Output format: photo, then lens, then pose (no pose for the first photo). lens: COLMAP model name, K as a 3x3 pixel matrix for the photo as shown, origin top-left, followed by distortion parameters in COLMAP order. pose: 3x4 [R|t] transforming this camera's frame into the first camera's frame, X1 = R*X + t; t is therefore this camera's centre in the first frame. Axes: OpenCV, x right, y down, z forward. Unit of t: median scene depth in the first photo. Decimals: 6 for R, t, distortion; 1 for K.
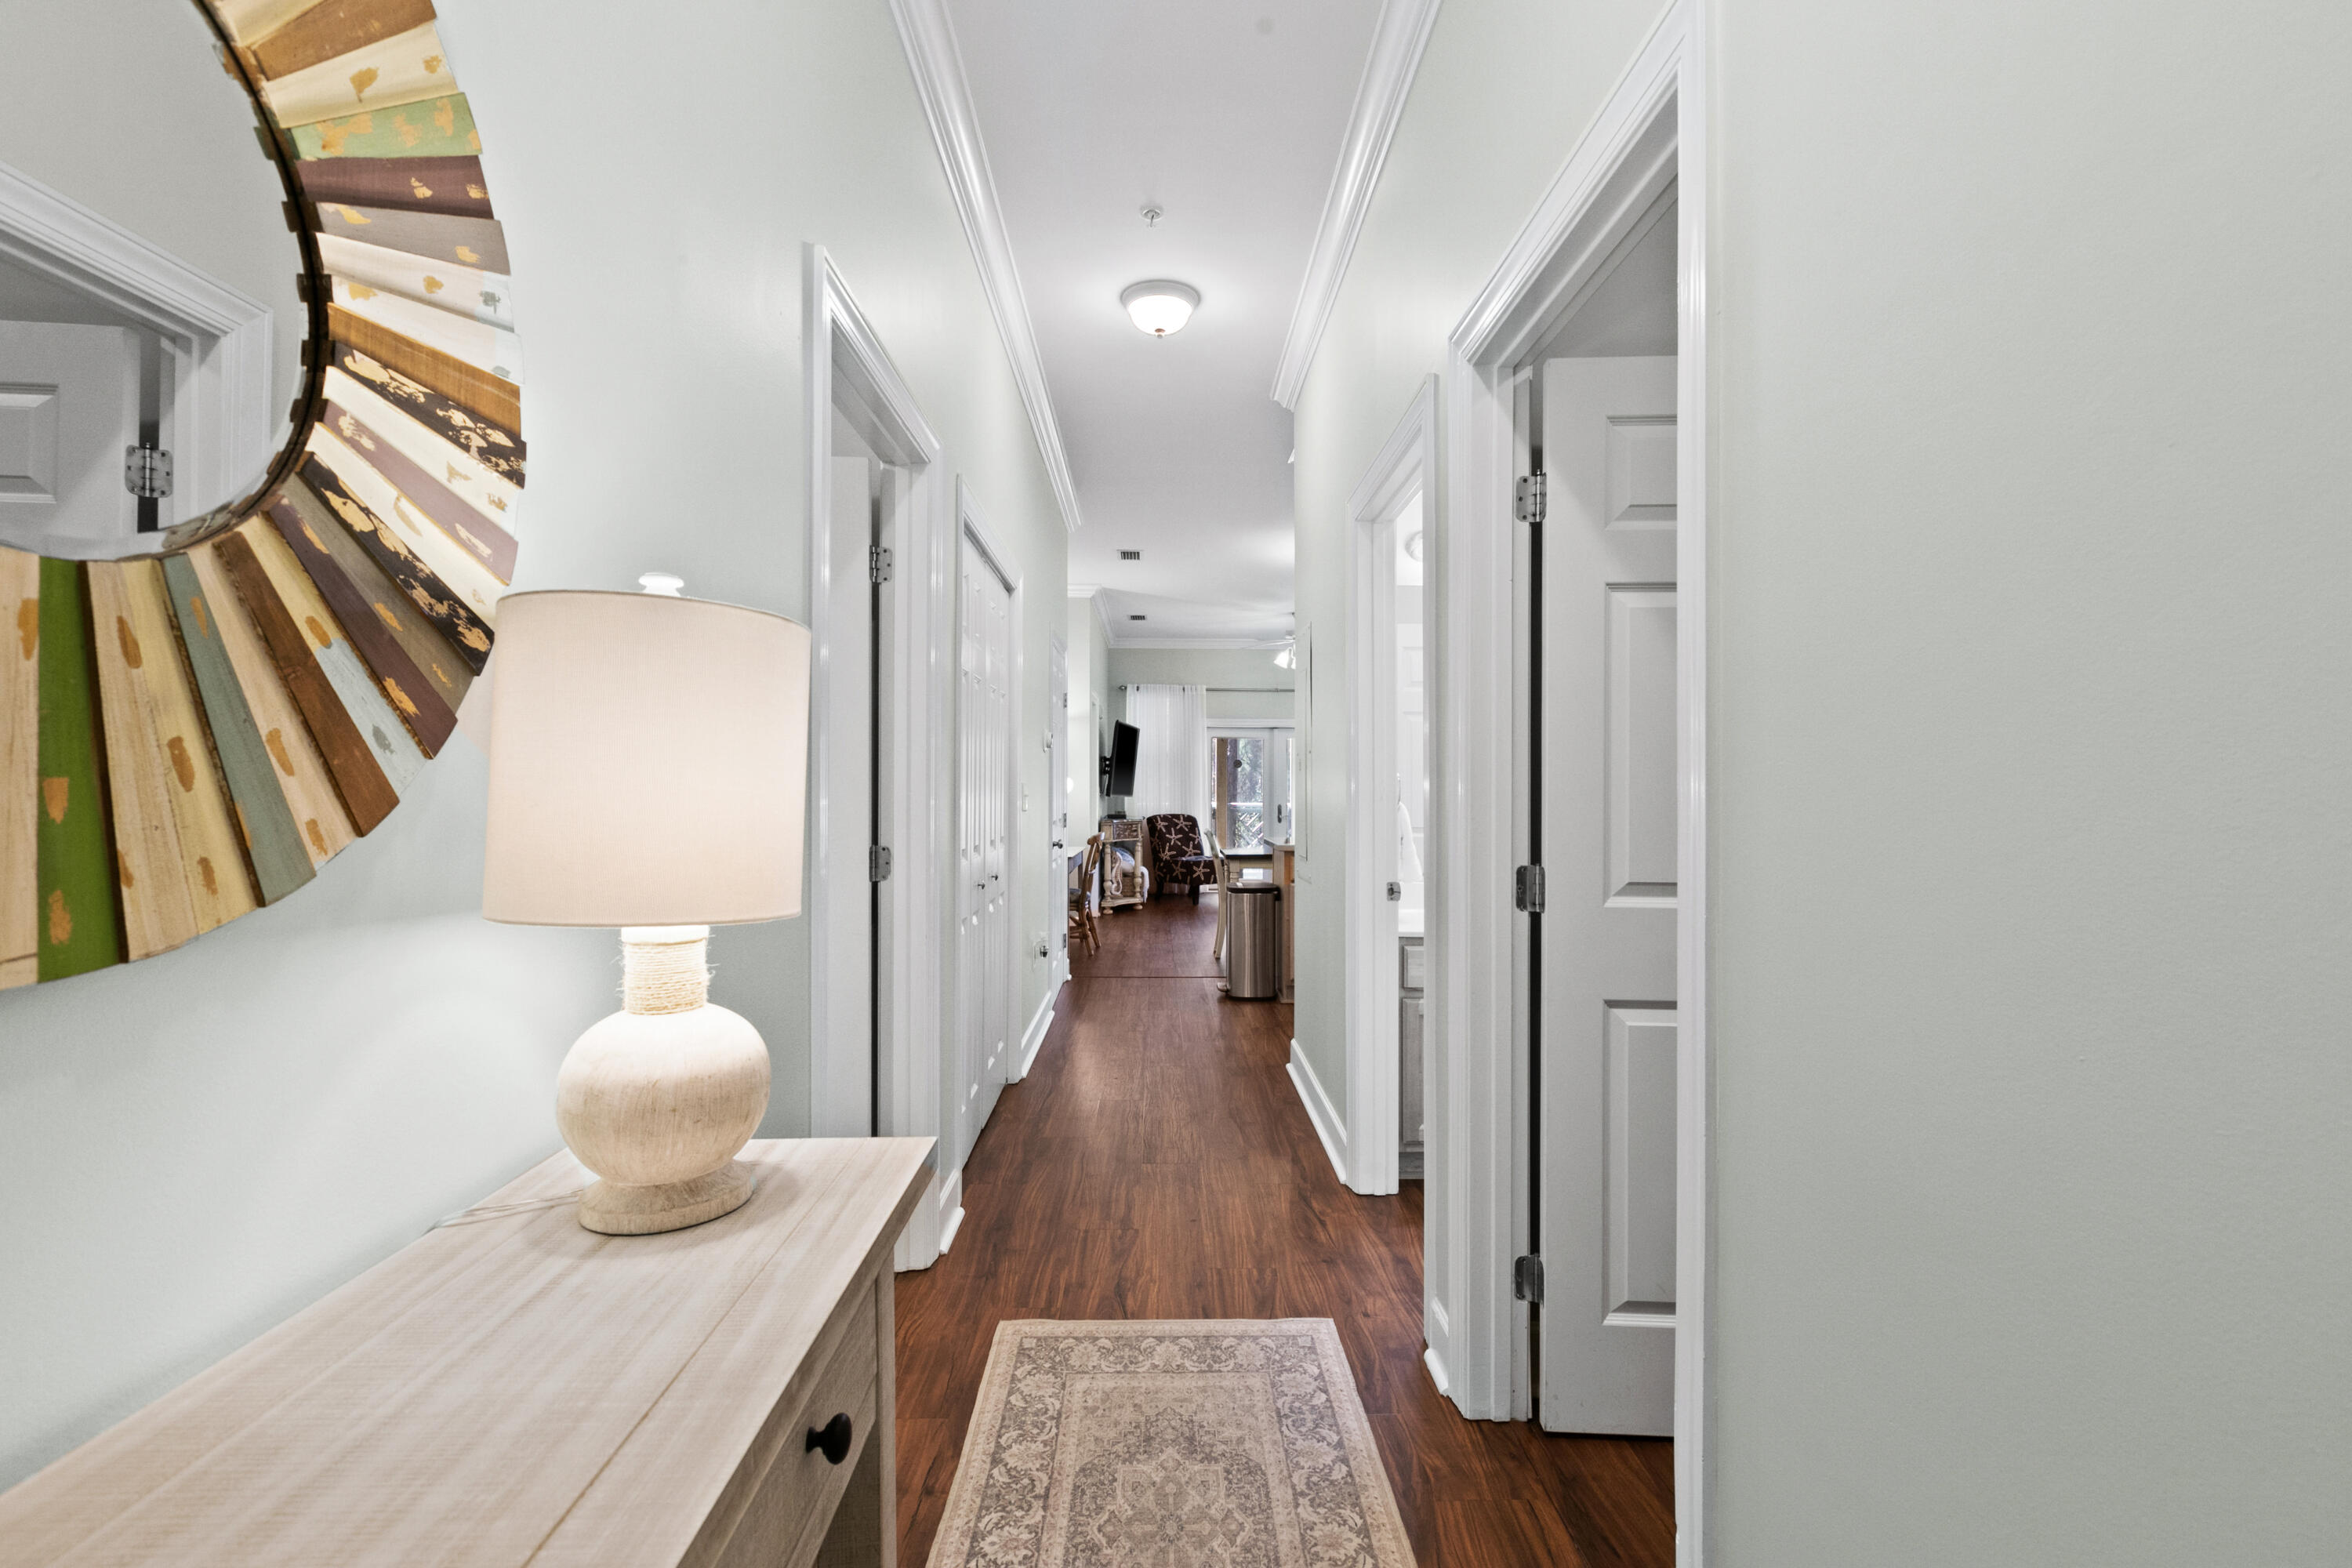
lens RADIAL K [[1055.0, 0, 1176.0], [0, 1055.0, 784.0], [0, 0, 1]] dist [-0.000530, -0.000939]
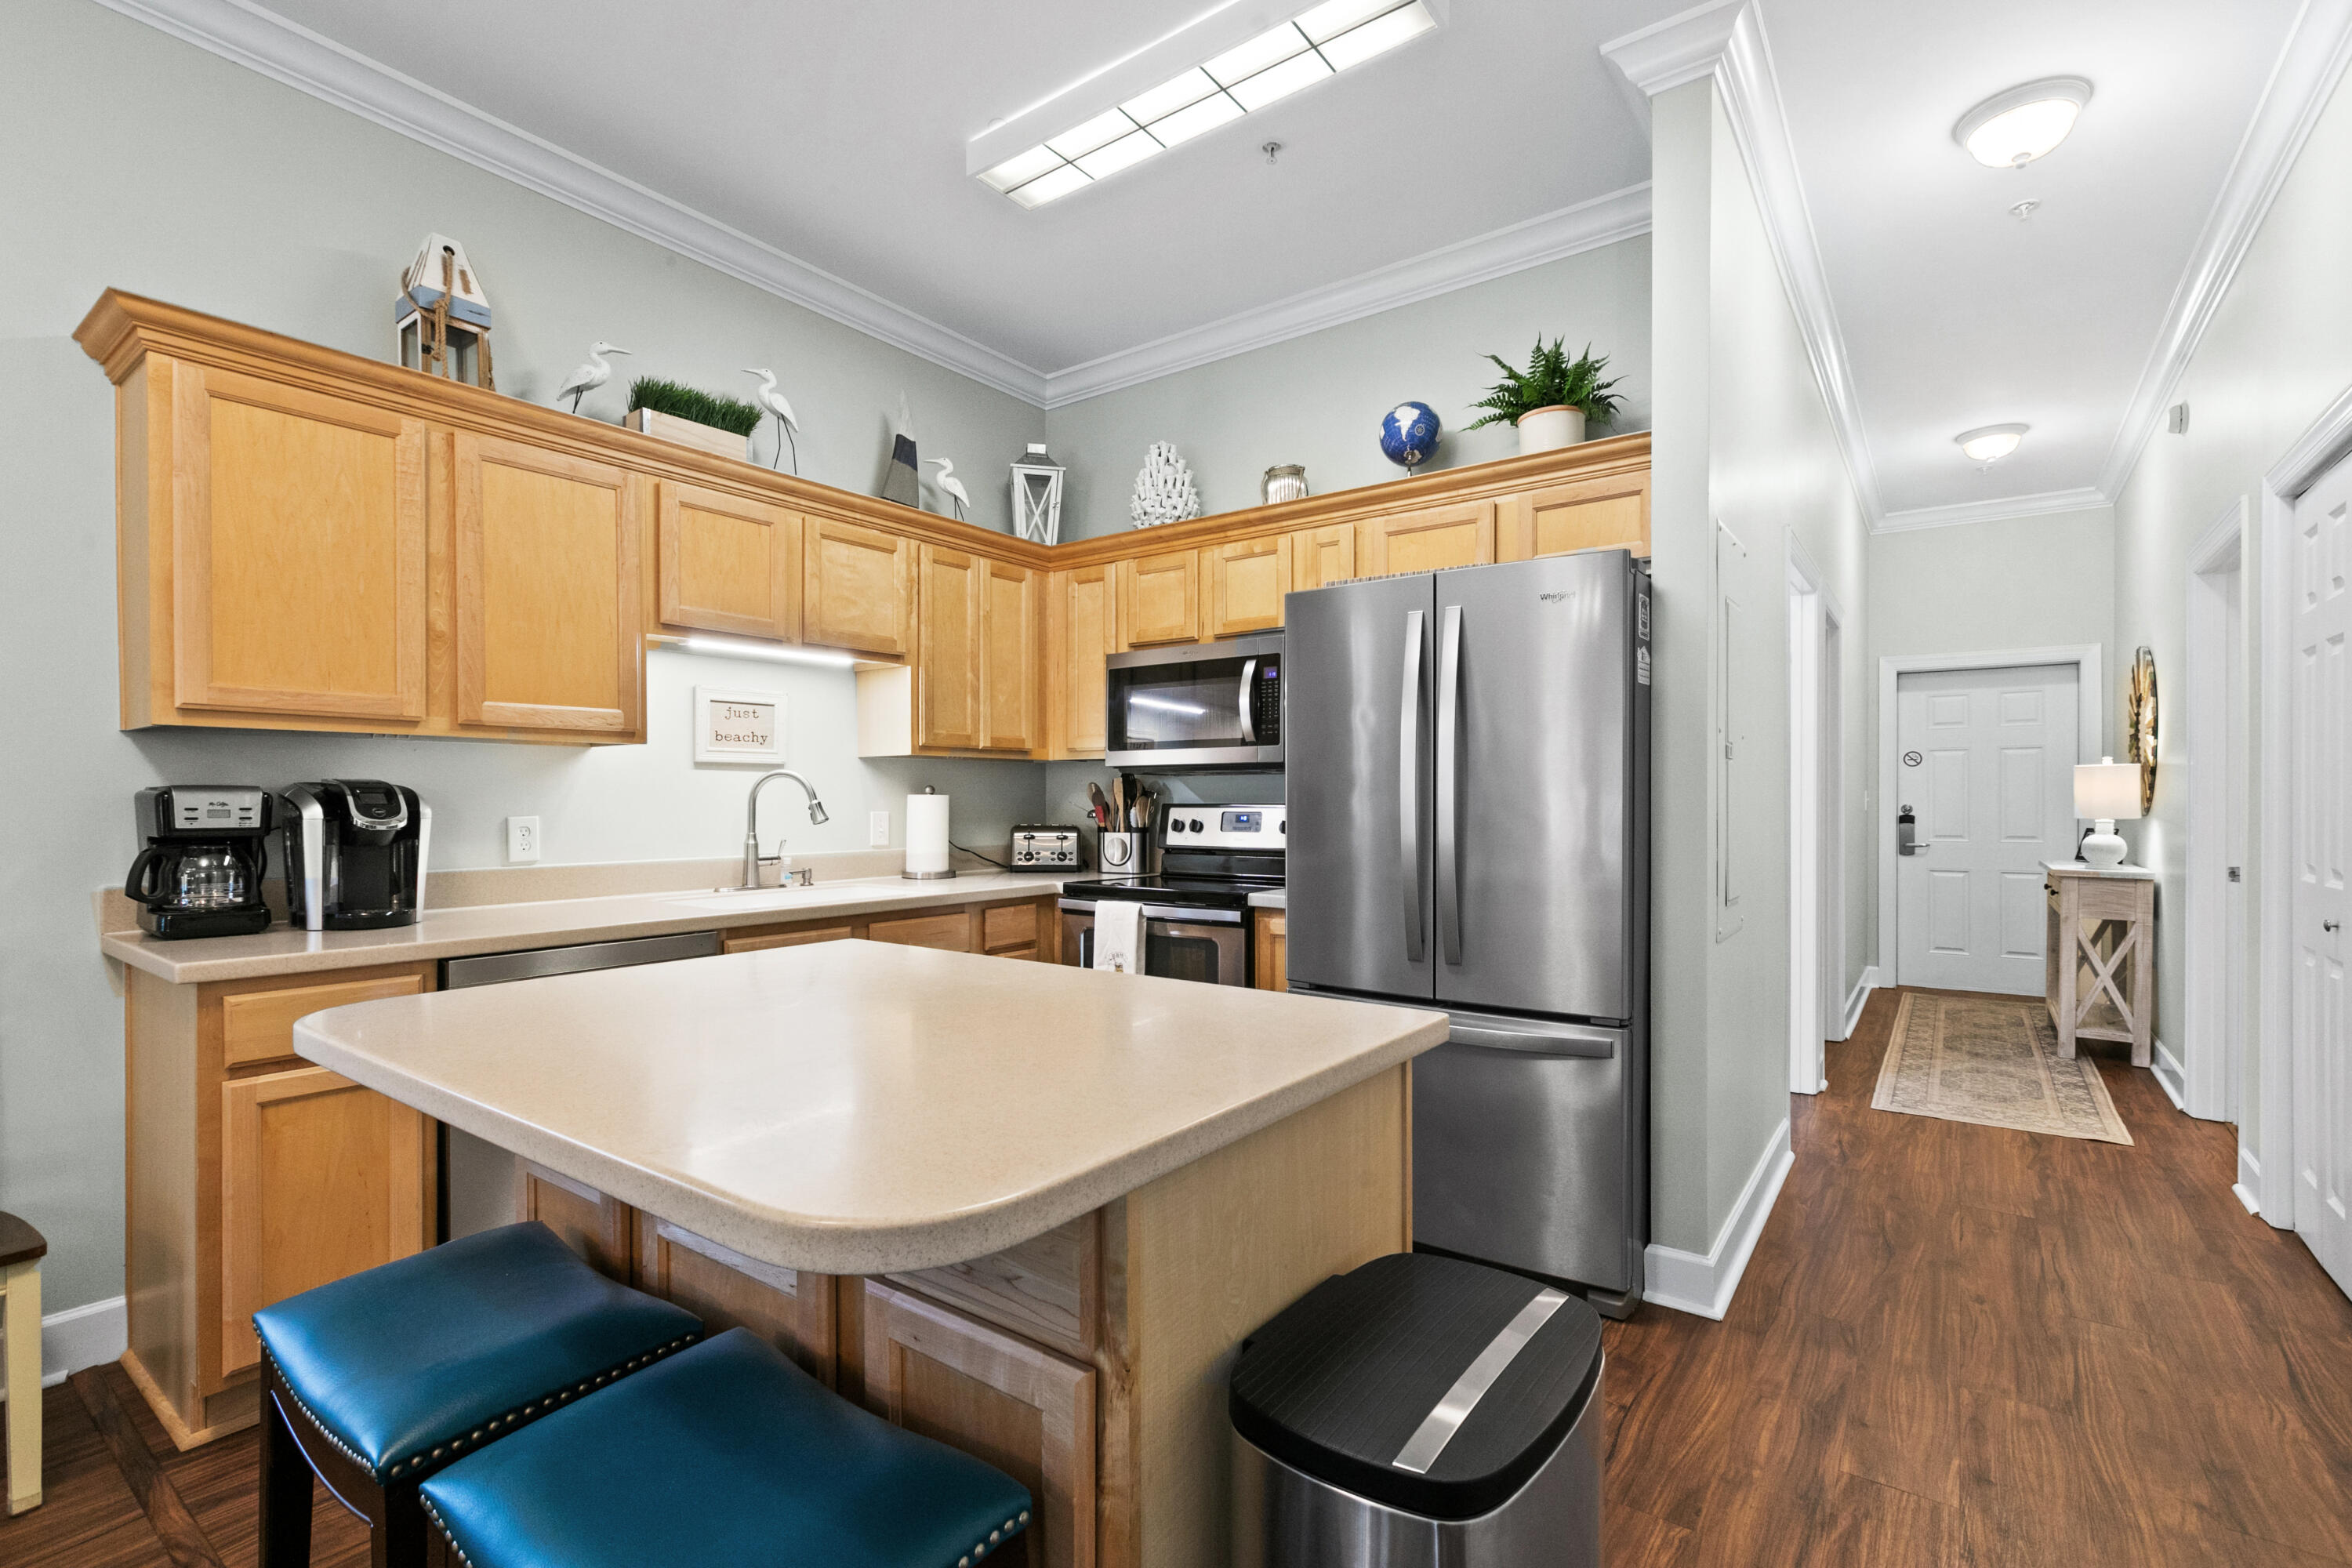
lens RADIAL K [[1063.9, 0, 1177.3], [0, 1063.9, 805.1], [0, 0, 1]] dist [-0.000885, -0.000471]
pose [[-0.795848, -0.005586, 0.605471, 0.000975], [-0.003557, 0.999983, 0.004550, 0.004483], [-0.605486, 0.001467, -0.795854, 0.675695]]
